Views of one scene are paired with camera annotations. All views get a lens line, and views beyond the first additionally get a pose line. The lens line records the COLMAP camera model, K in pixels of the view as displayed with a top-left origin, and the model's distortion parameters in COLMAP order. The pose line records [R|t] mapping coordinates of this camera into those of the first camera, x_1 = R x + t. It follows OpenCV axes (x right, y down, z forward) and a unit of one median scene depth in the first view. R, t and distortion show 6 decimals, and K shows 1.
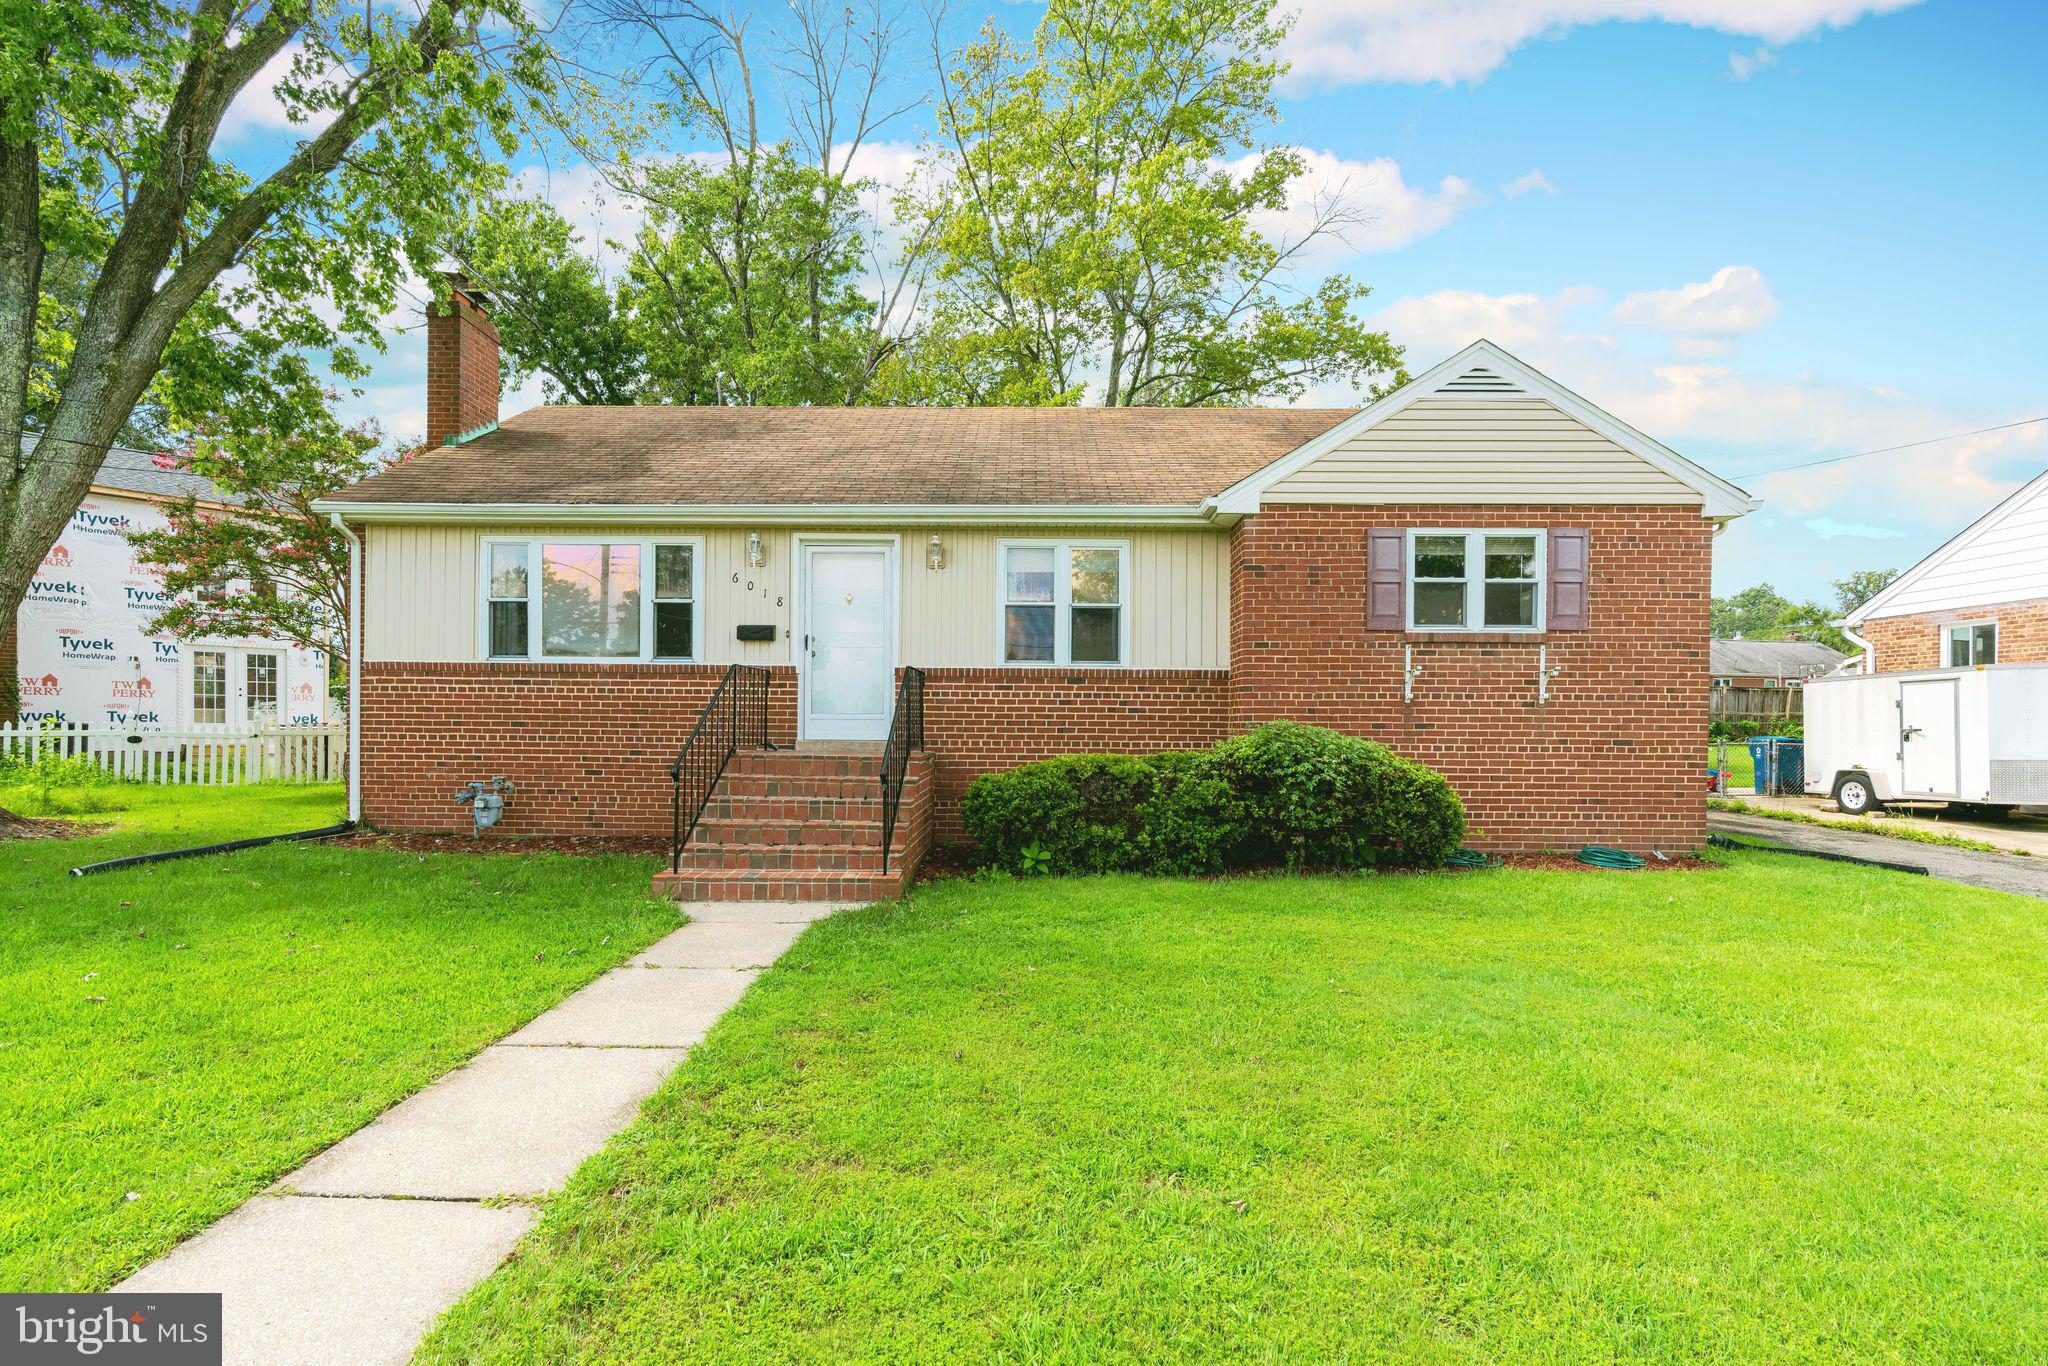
lens RADIAL K [[971.8, 0, 984.1], [0, 971.8, 696.5], [0, 0, 1]] dist [0.005658, 0.000415]
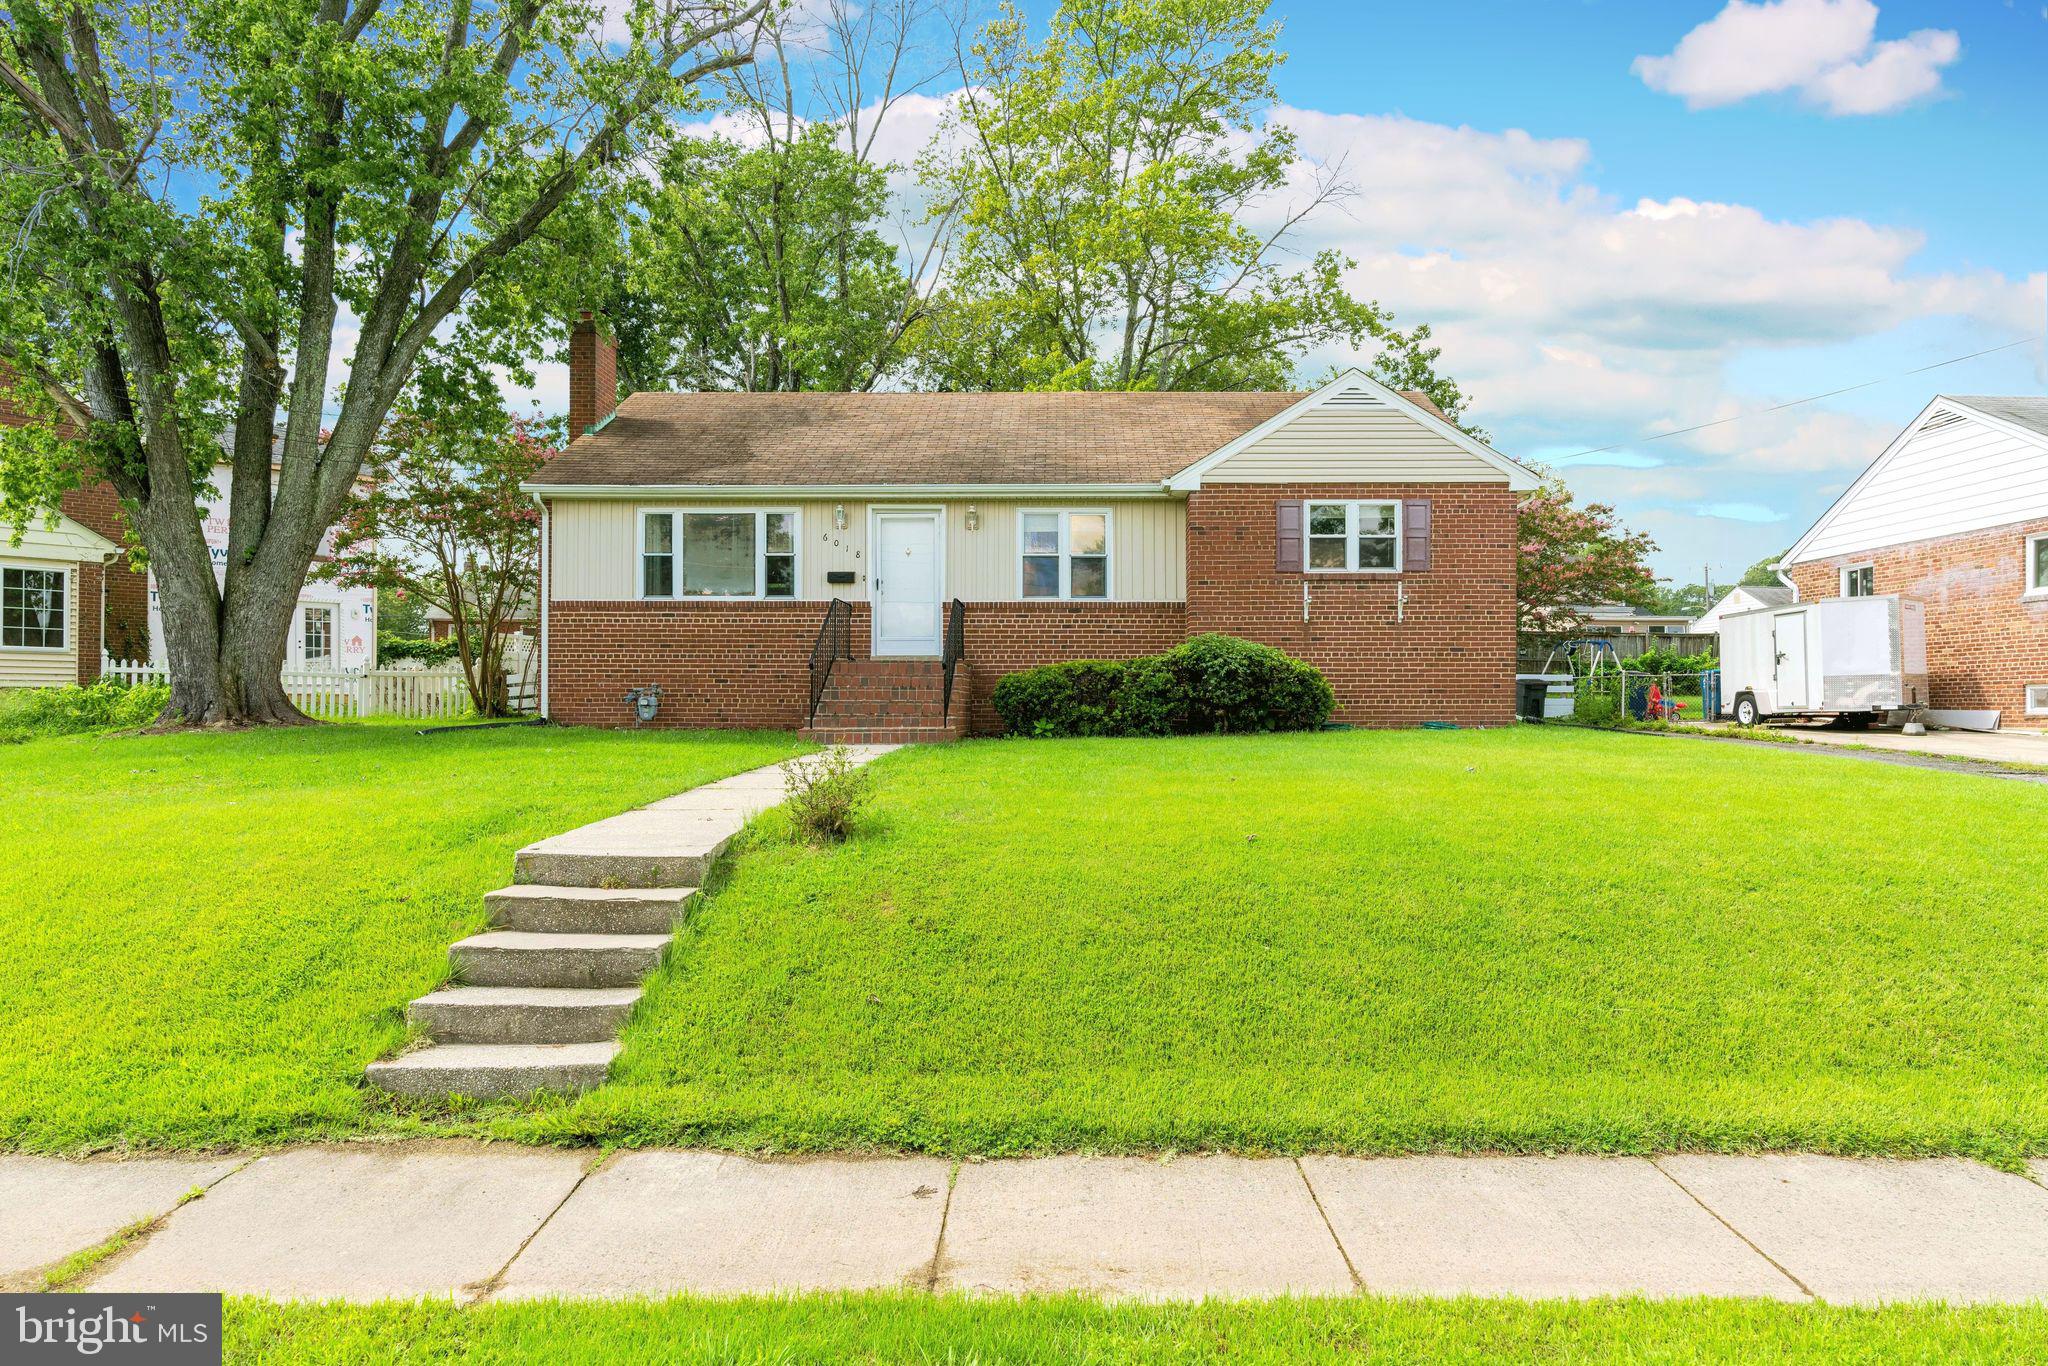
lens RADIAL K [[1250.6, 0, 1024.0], [0, 1250.6, 683.0], [0, 0, 1]] dist [0.004094, 0.000288]
pose [[0.999910, -0.008083, 0.010742, 0.002915], [0.008002, 0.999939, 0.007562, 0.072128], [-0.010803, -0.007476, 0.999914, -0.766663]]
